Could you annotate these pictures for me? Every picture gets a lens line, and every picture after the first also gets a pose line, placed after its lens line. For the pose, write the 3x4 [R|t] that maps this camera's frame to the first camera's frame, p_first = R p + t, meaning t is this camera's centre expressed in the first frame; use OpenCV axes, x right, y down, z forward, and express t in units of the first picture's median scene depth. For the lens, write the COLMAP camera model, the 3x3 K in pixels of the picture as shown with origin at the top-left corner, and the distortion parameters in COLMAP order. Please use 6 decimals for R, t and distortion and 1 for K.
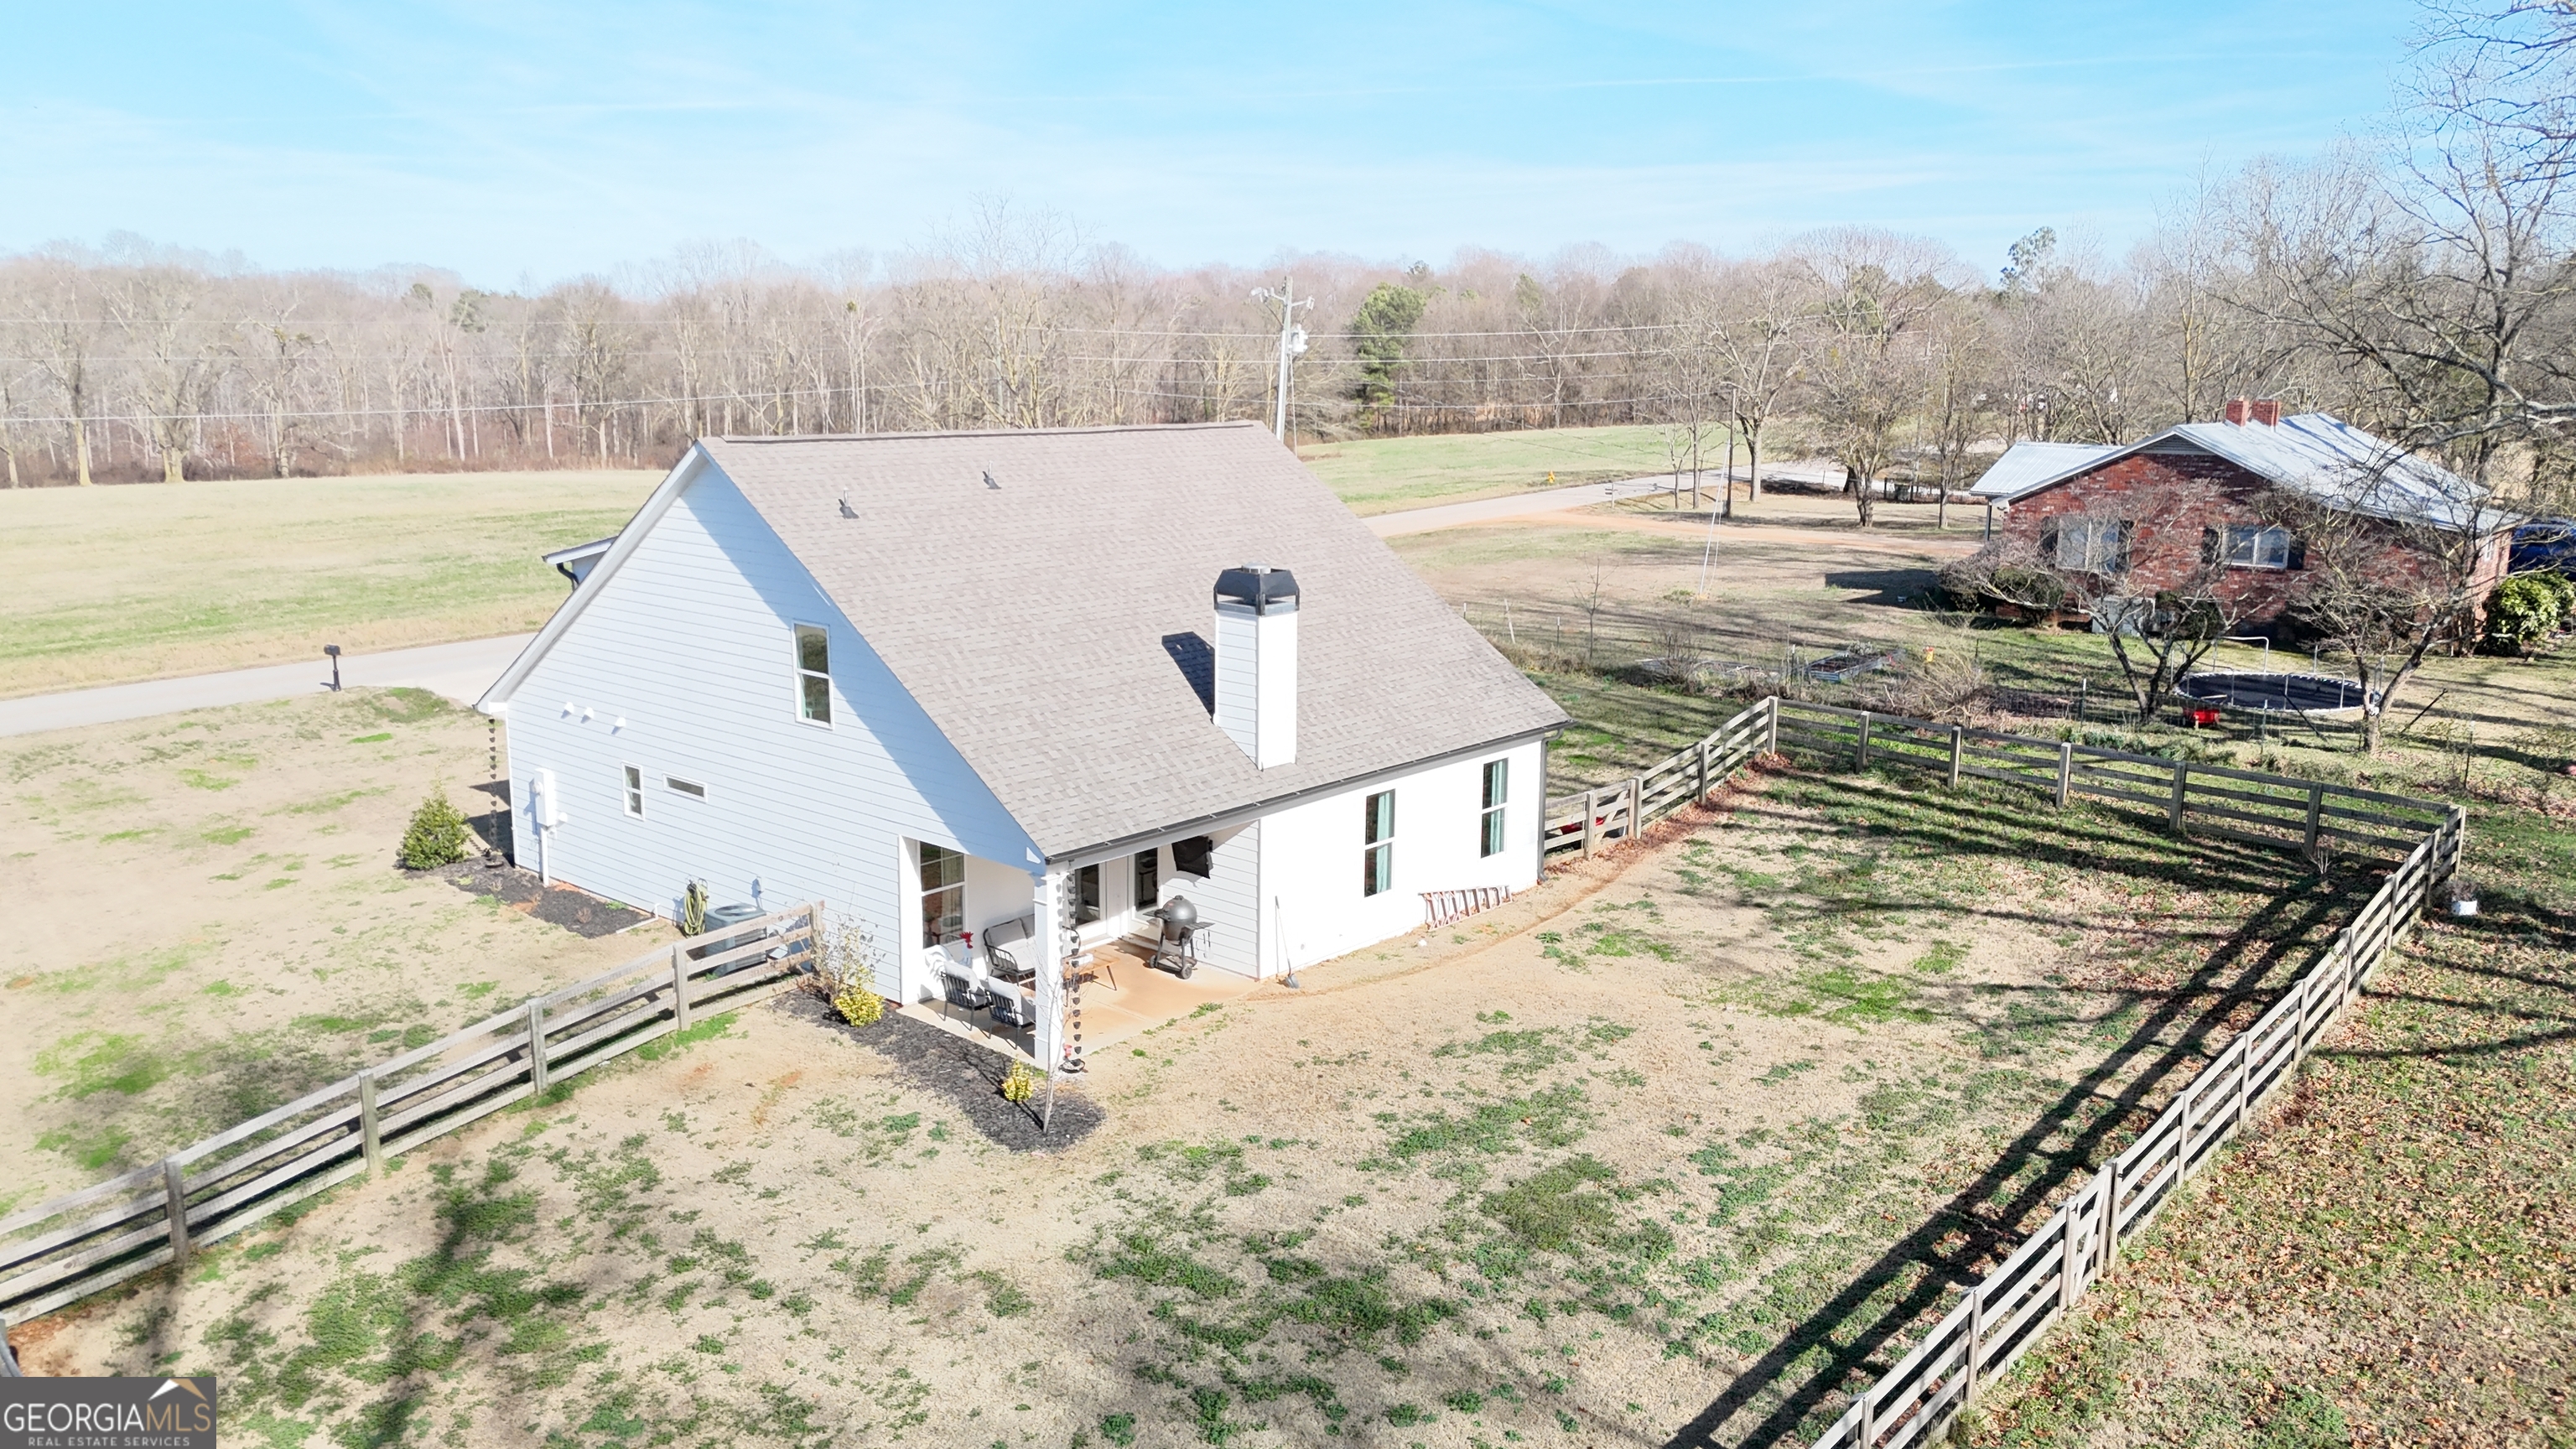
lens RADIAL K [[1906.7, 0, 1304.2], [0, 1906.7, 720.9], [0, 0, 1]] dist [0.101116, -0.125807]
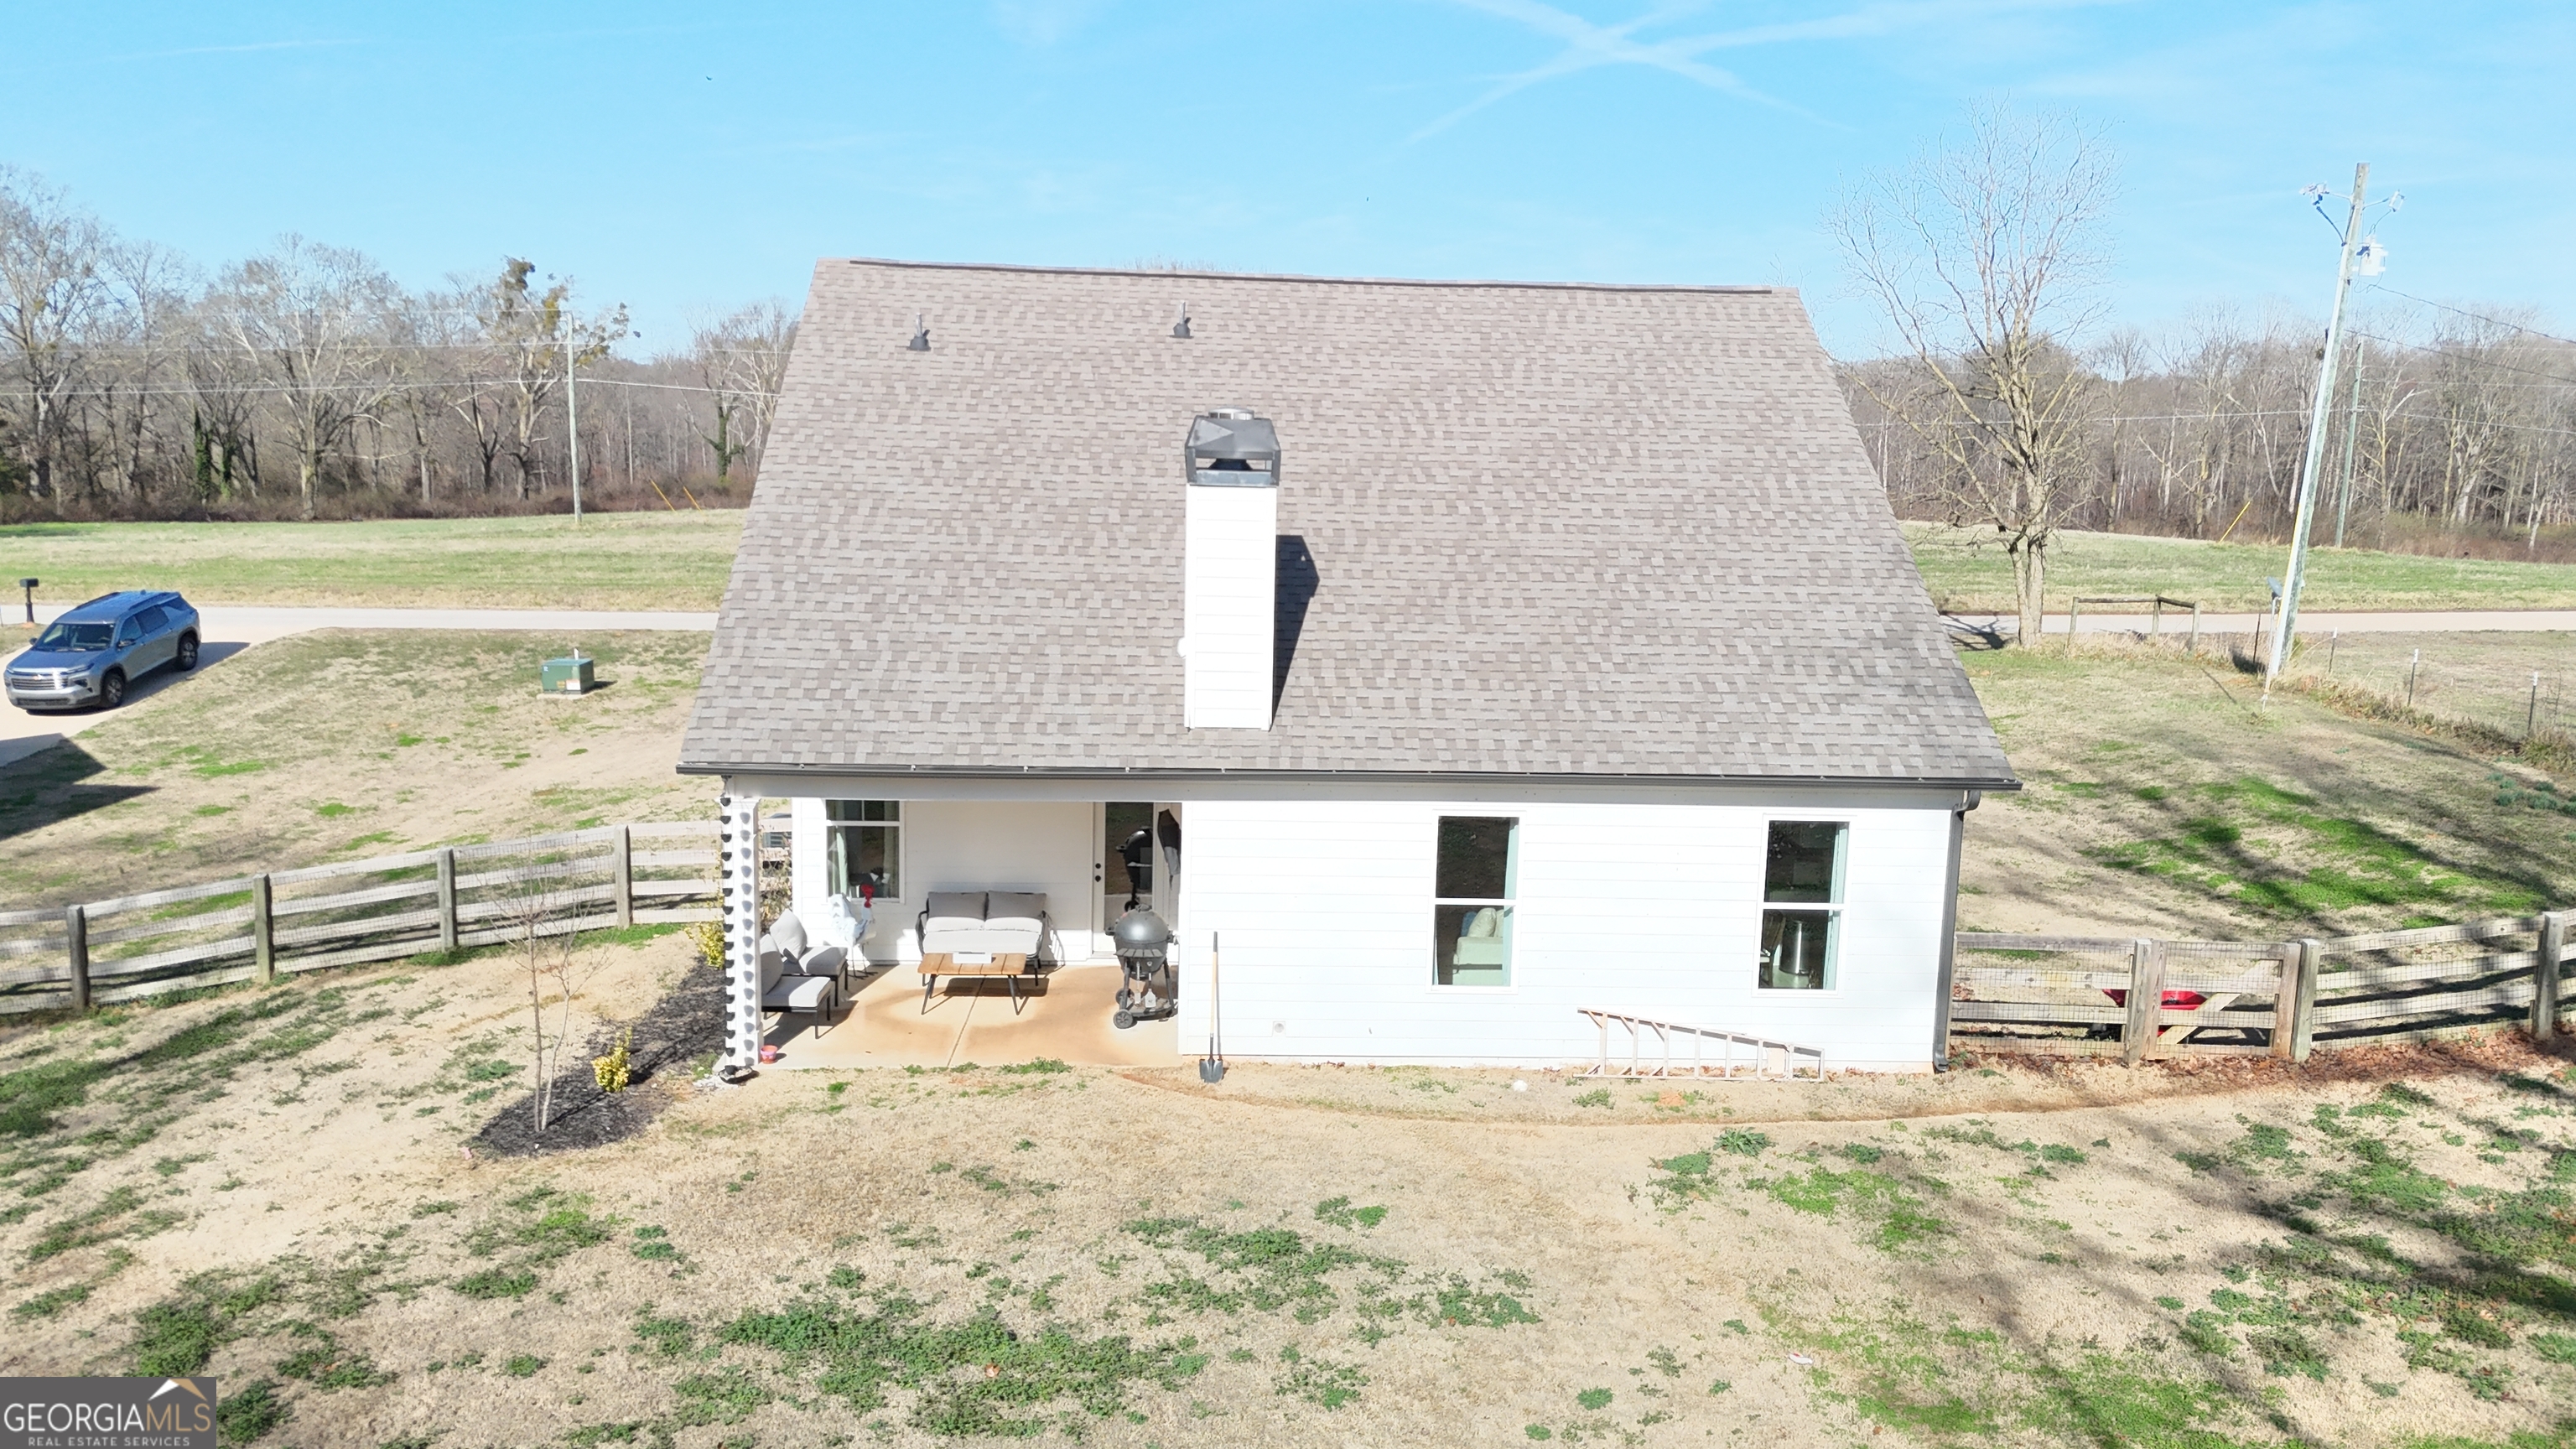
lens RADIAL K [[1915.0, 0, 1288.0], [0, 1915.0, 724.5], [0, 0, 1]] dist [0.035802, -0.000099]
pose [[0.698519, 0.127961, -0.704058, 0.456498], [-0.160270, 0.986863, 0.020351, 0.006573], [0.697413, 0.098624, 0.709851, 0.572396]]
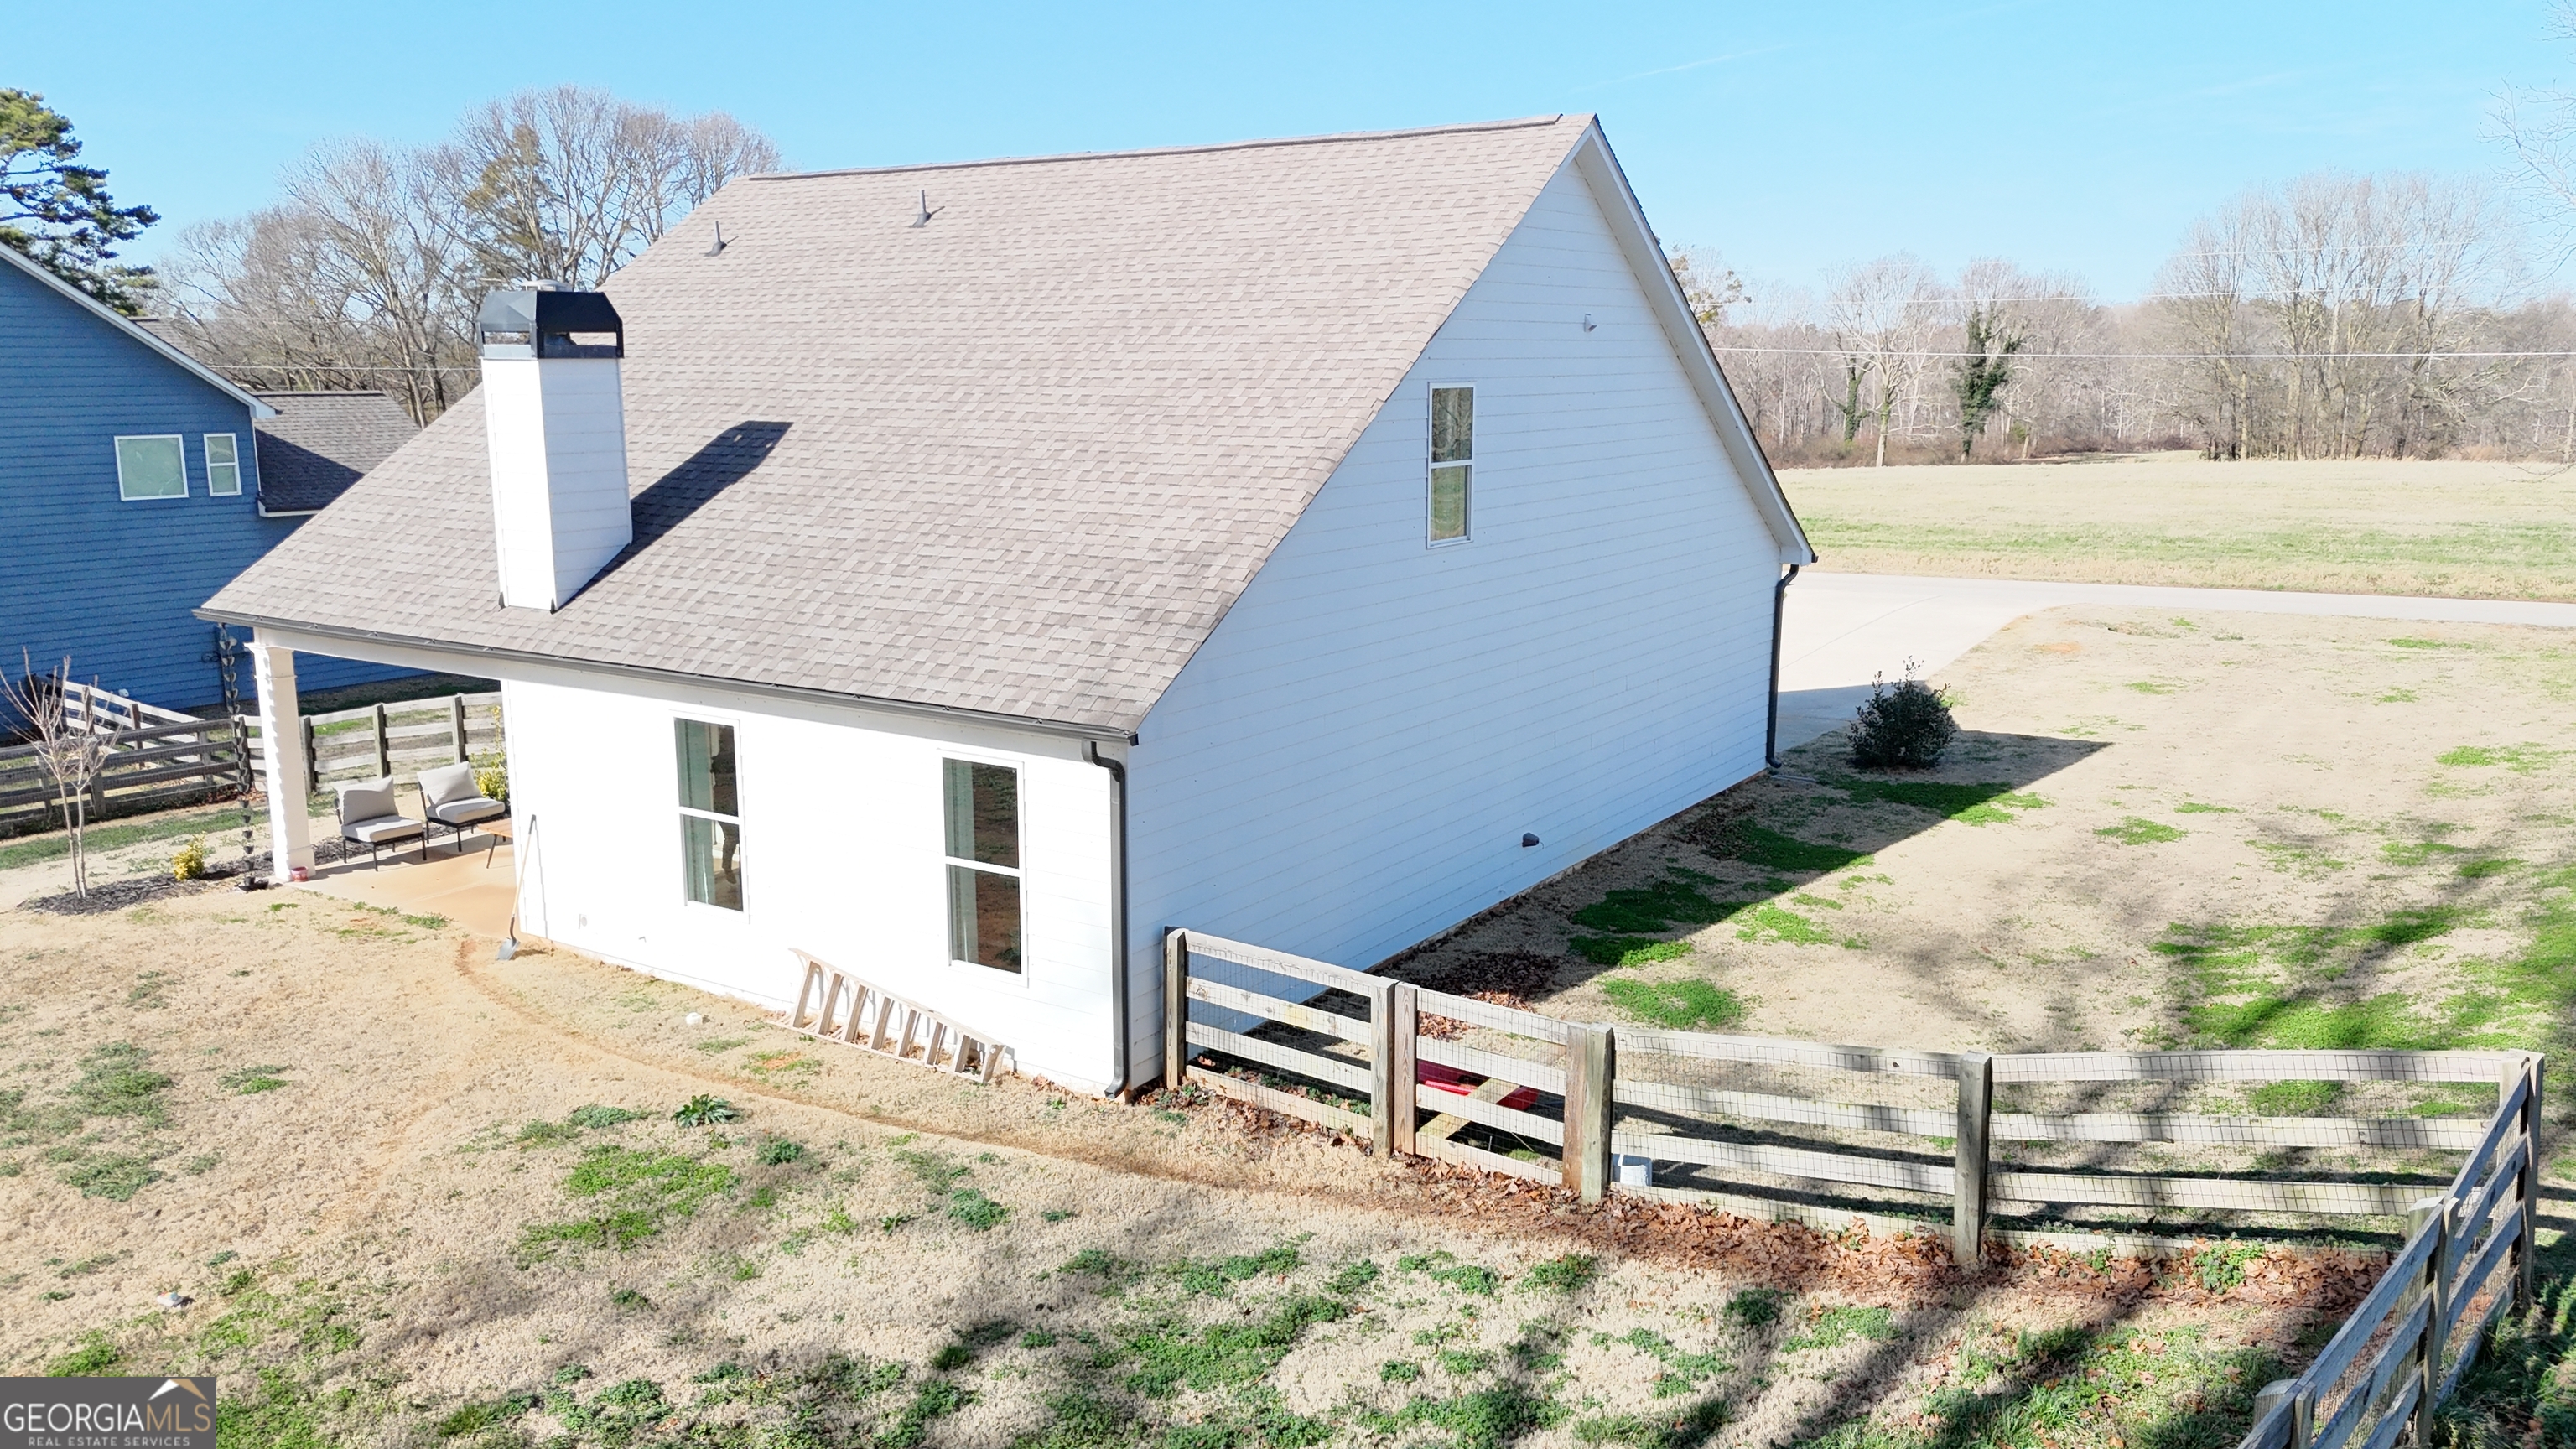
lens RADIAL K [[1906.7, 0, 1304.2], [0, 1906.7, 720.9], [0, 0, 1]] dist [0.101116, -0.125807]
pose [[0.126732, 0.176195, -0.976163, 0.660846], [-0.195122, 0.969299, 0.149625, -0.087505], [0.972557, 0.171508, 0.157220, 1.176651]]
